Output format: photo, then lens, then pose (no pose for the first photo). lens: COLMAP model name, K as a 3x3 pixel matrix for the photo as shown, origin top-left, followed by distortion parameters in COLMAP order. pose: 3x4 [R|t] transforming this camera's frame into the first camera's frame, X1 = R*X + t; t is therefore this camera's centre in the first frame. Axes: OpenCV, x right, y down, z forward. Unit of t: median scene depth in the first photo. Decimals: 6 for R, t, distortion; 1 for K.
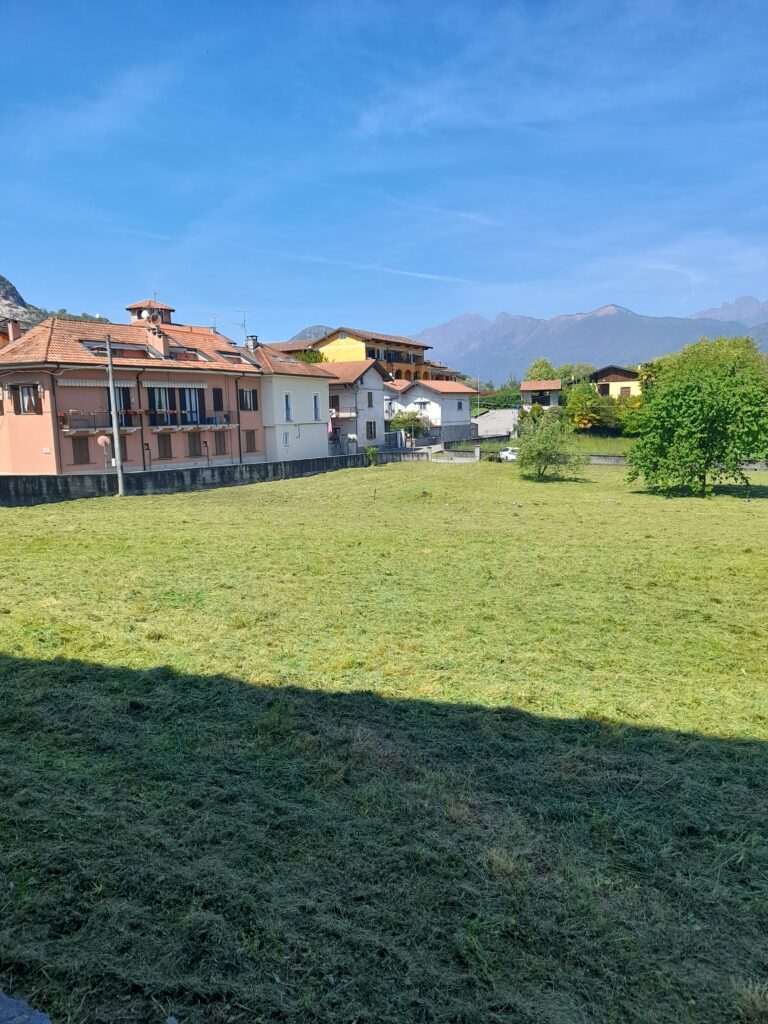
lens RADIAL K [[764.8, 0, 384.0], [0, 764.8, 512.0], [0, 0, 1]] dist [0.025171, -0.004662]
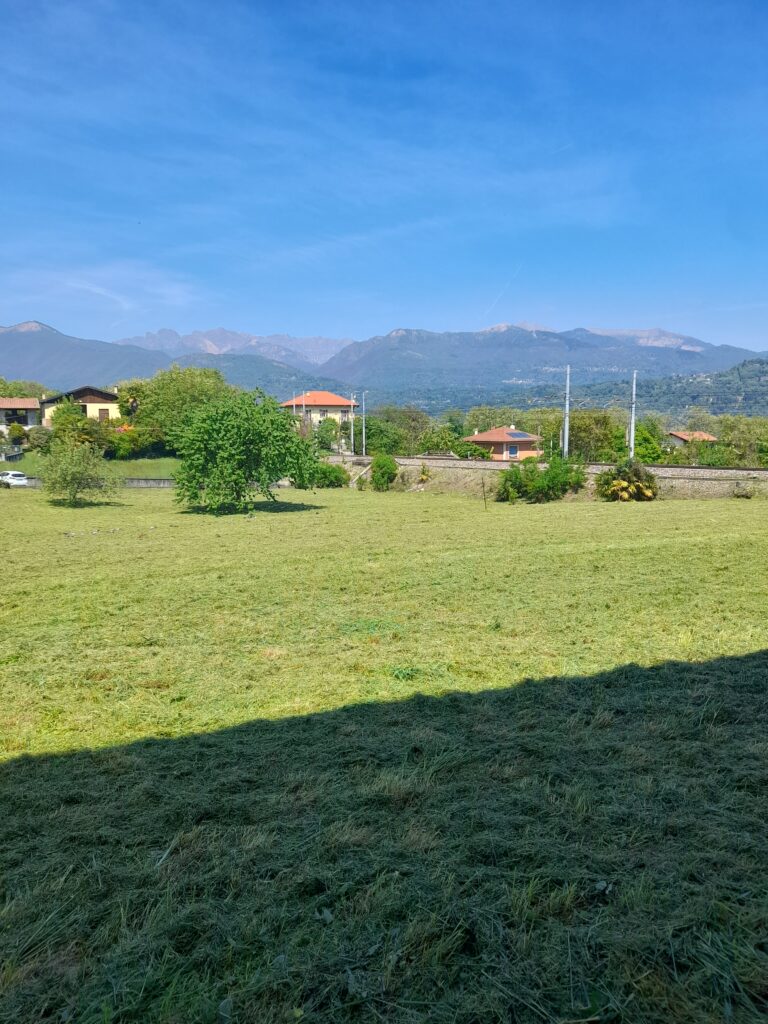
lens RADIAL K [[771.1, 0, 384.0], [0, 771.1, 512.0], [0, 0, 1]] dist [0.062950, -0.003386]
pose [[0.748878, -0.051016, 0.660742, -0.163881], [0.071911, 0.997401, -0.004495, -0.002551], [-0.658795, 0.050881, 0.750600, 0.045930]]
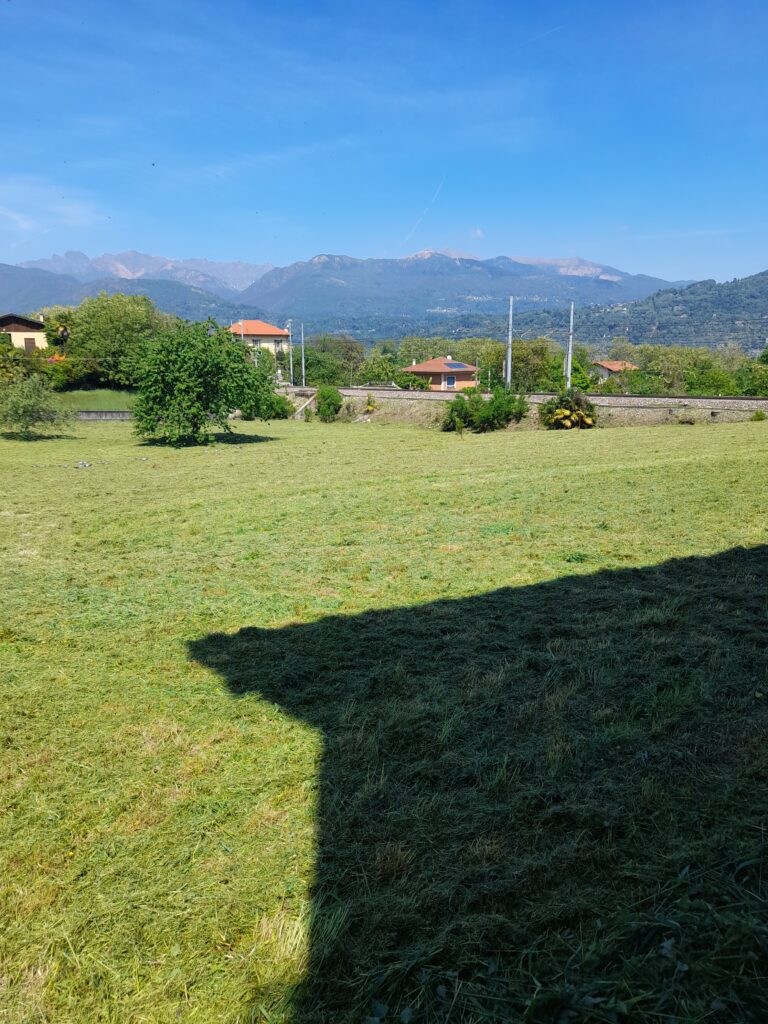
lens RADIAL K [[774.5, 0, 380.4], [0, 774.5, 497.2], [0, 0, 1]] dist [0.103487, -0.125127]
pose [[0.679461, -0.110592, 0.725329, -0.231550], [0.084622, 0.993790, 0.072254, -0.005268], [-0.728815, 0.012285, 0.684600, 0.056362]]
